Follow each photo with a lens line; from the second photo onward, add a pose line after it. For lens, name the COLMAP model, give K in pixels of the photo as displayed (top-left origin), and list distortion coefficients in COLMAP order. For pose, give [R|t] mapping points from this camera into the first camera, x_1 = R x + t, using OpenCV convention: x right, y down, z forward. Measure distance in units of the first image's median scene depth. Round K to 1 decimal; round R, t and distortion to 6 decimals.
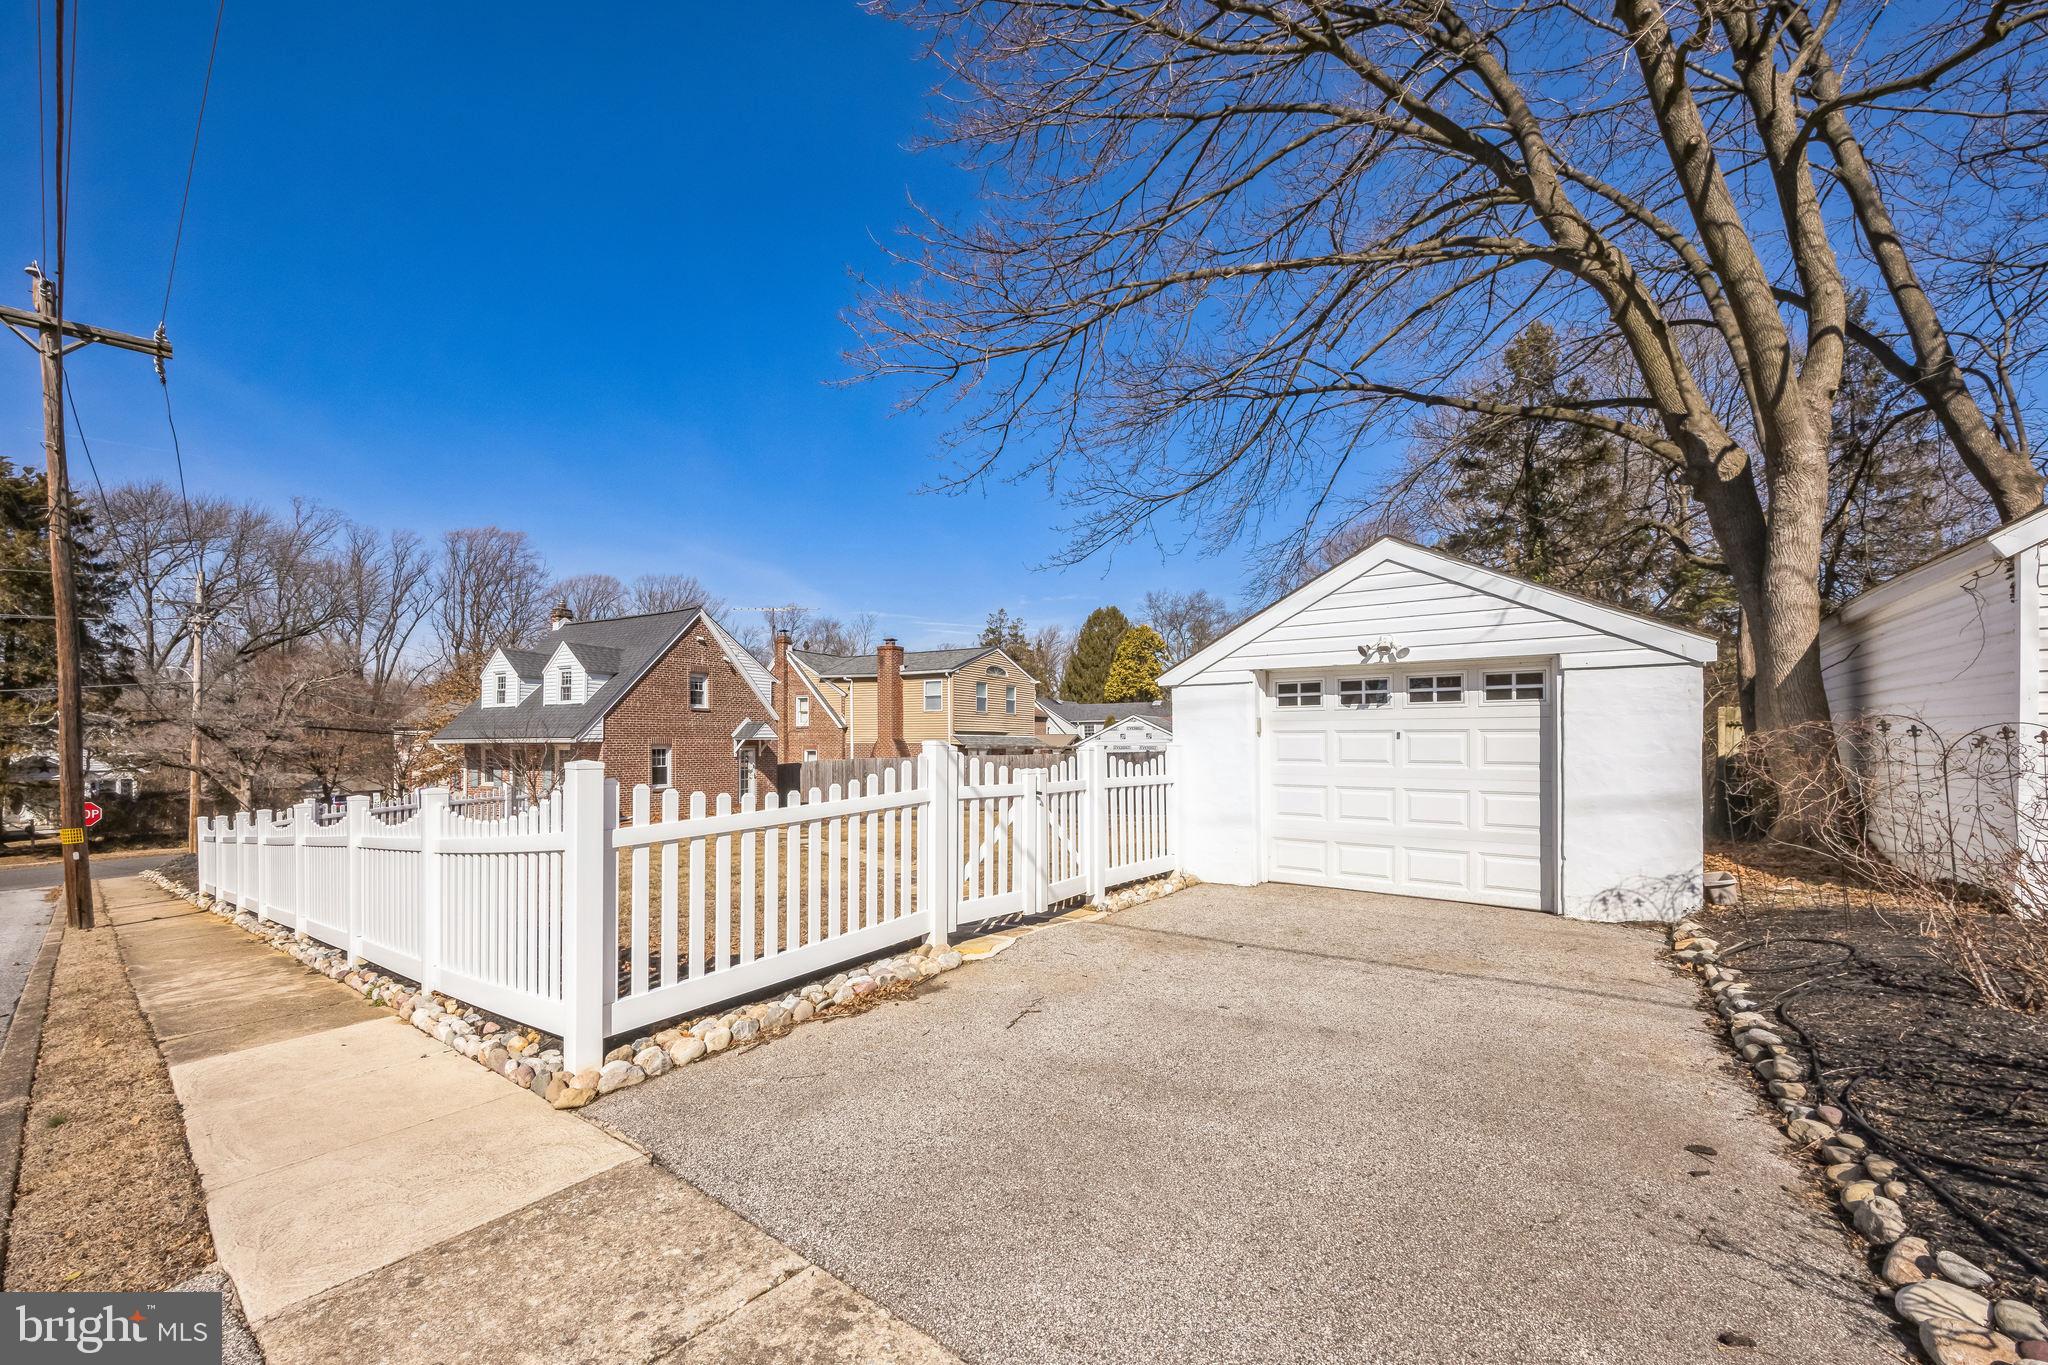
lens RADIAL K [[807.7, 0, 1028.6], [0, 807.7, 744.9], [0, 0, 1]] dist [-0.000391, 0.000013]
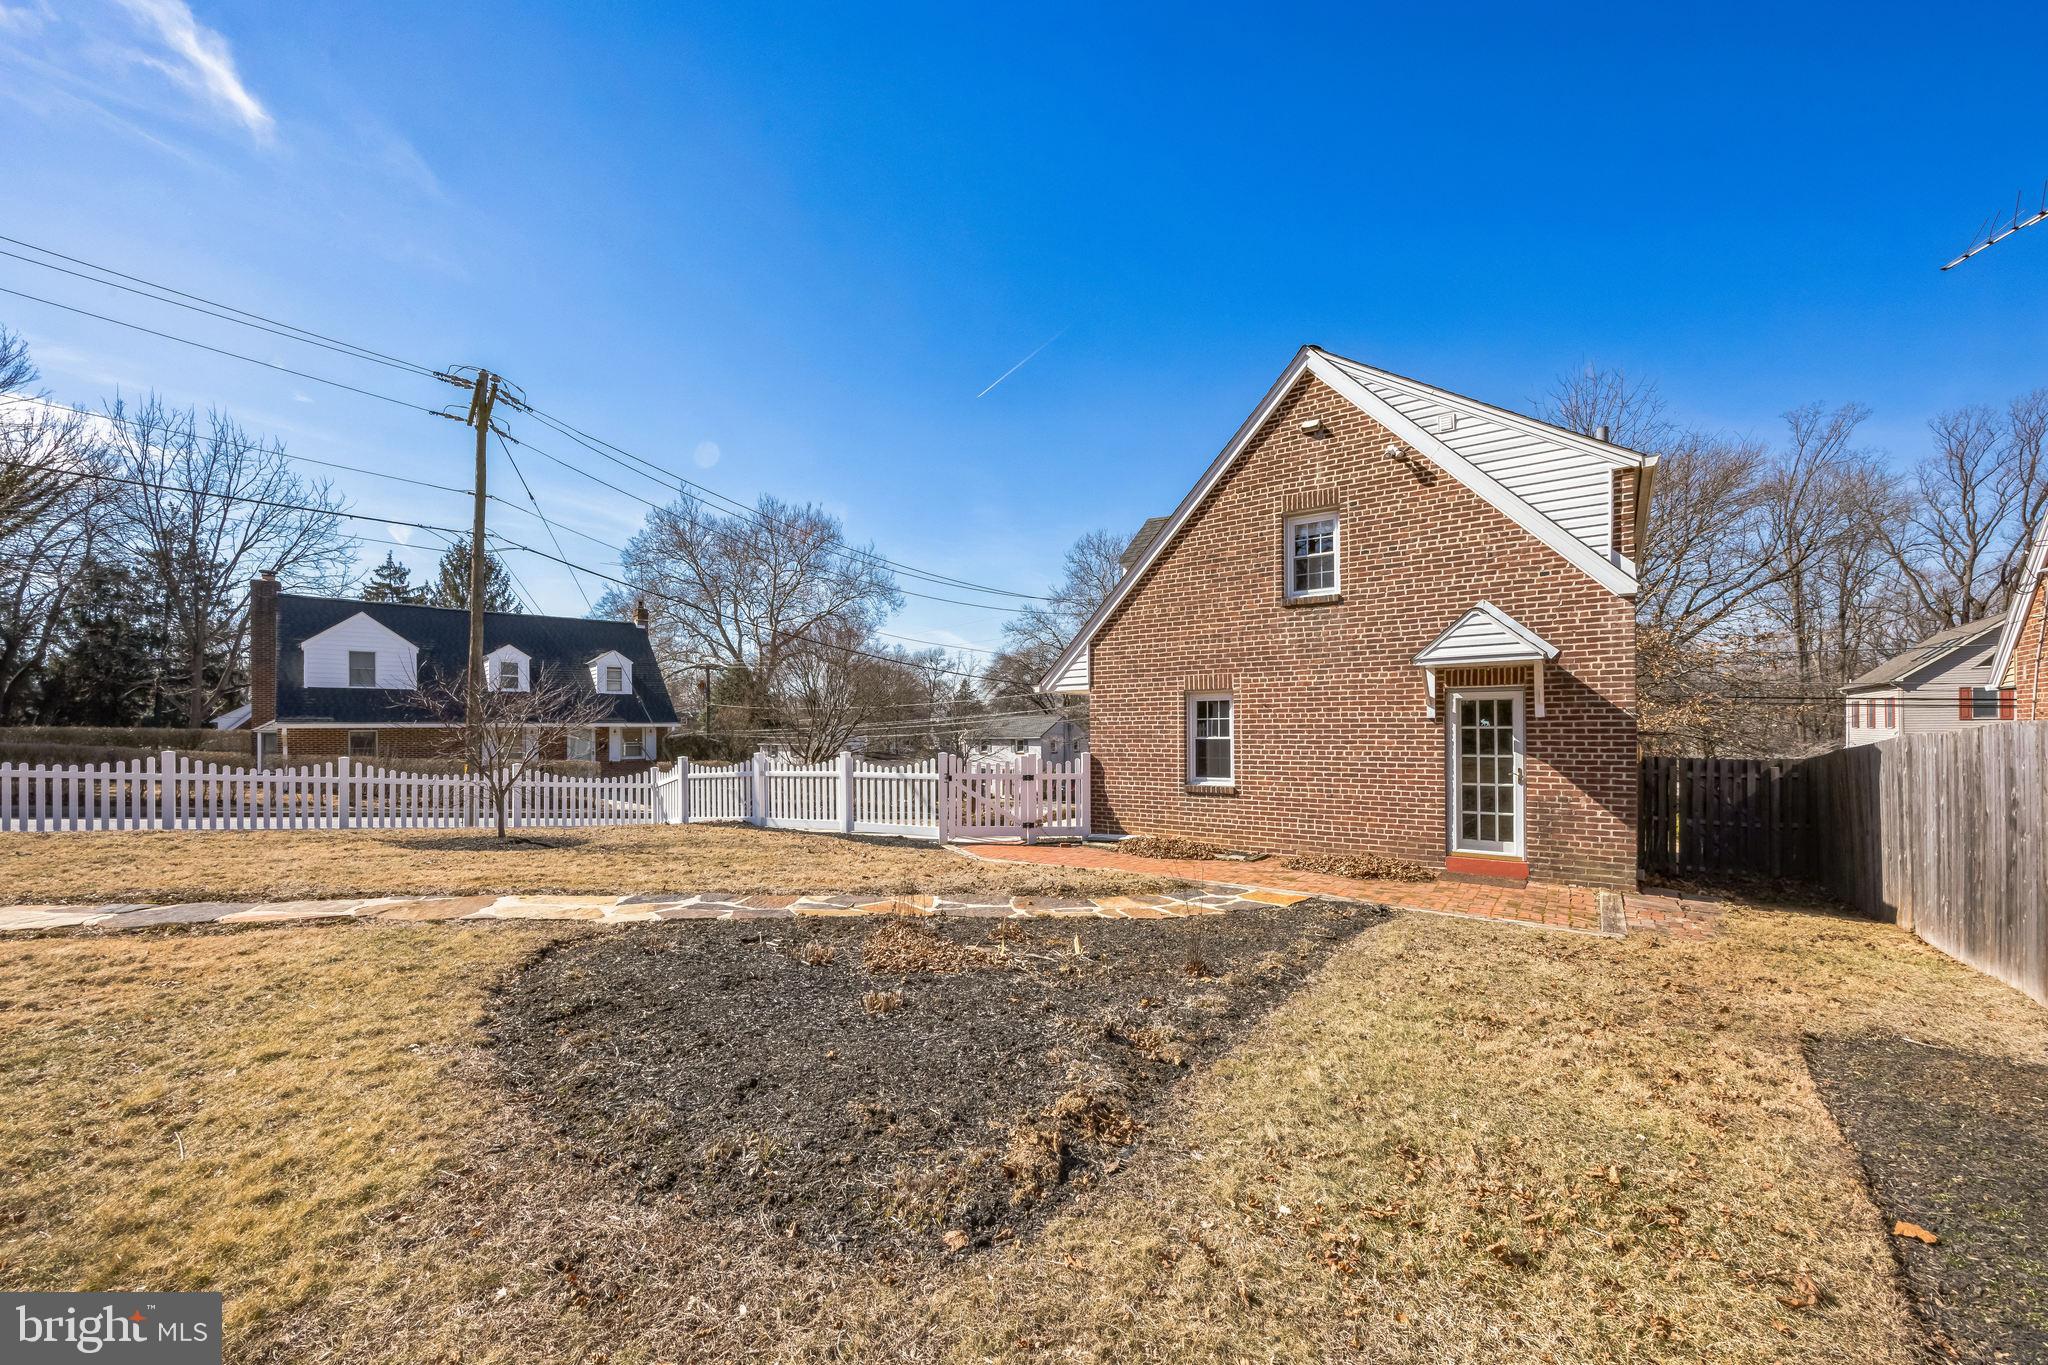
lens RADIAL K [[804.5, 0, 1021.1], [0, 804.5, 727.1], [0, 0, 1]] dist [-0.000150, -0.000366]
pose [[-0.147324, -0.001511, -0.989087, 0.010824], [0.003710, 0.999991, -0.002081, 0.017619], [0.989081, -0.003976, -0.147317, 0.819492]]
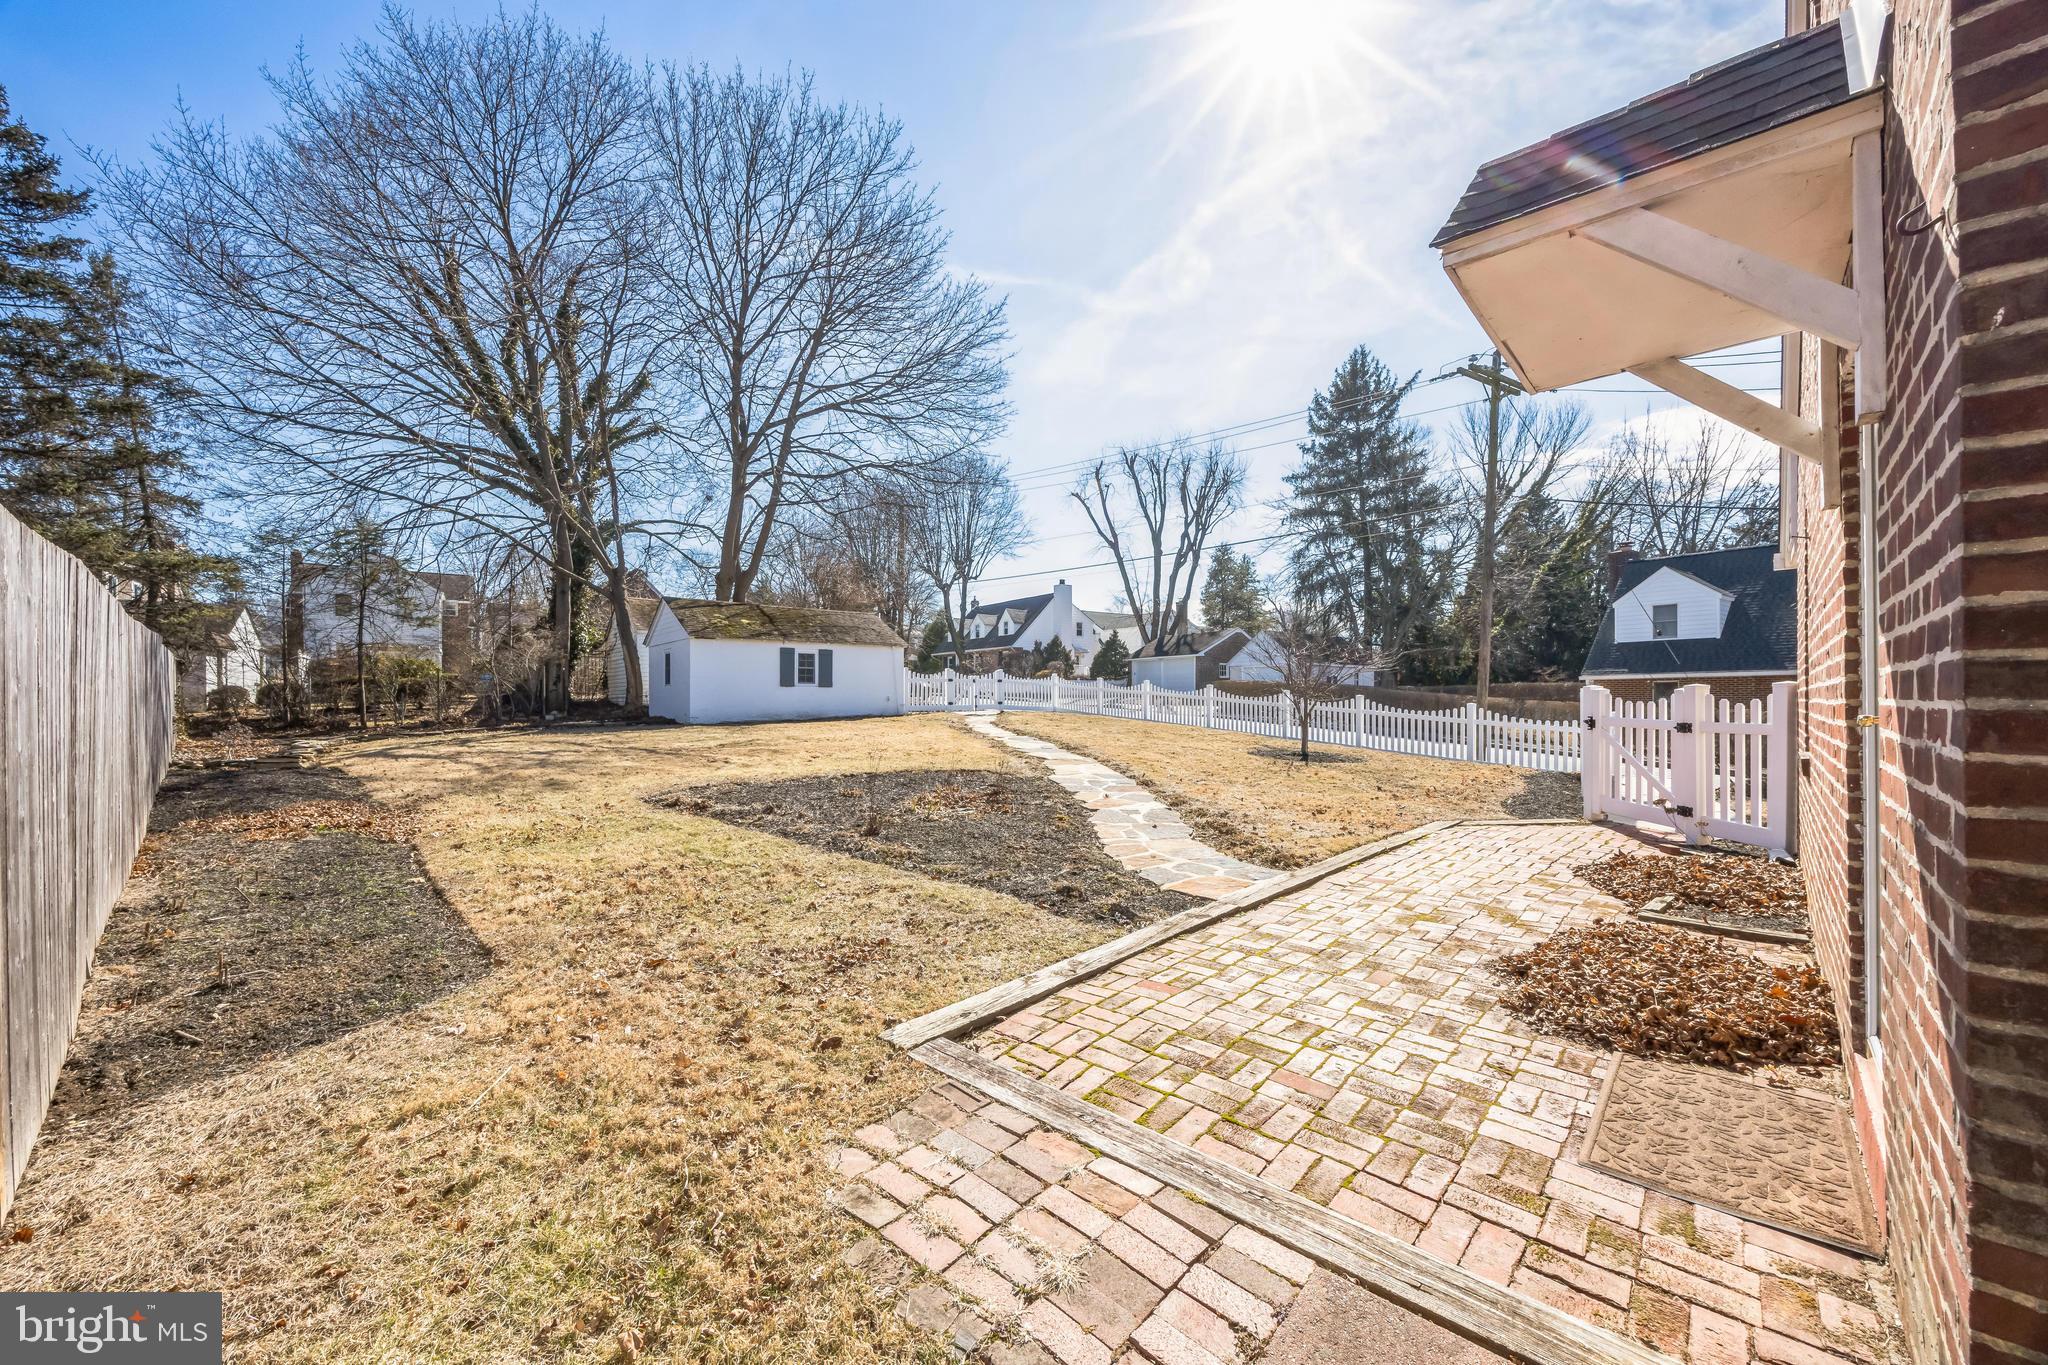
lens RADIAL K [[792.4, 0, 1019.8], [0, 792.4, 691.3], [0, 0, 1]] dist [0.000398, 0.000076]
pose [[-0.964224, 0.000707, 0.265087, -0.279395], [-0.000266, 0.999993, -0.003637, 0.033511], [-0.265088, -0.003578, -0.964218, 1.055681]]
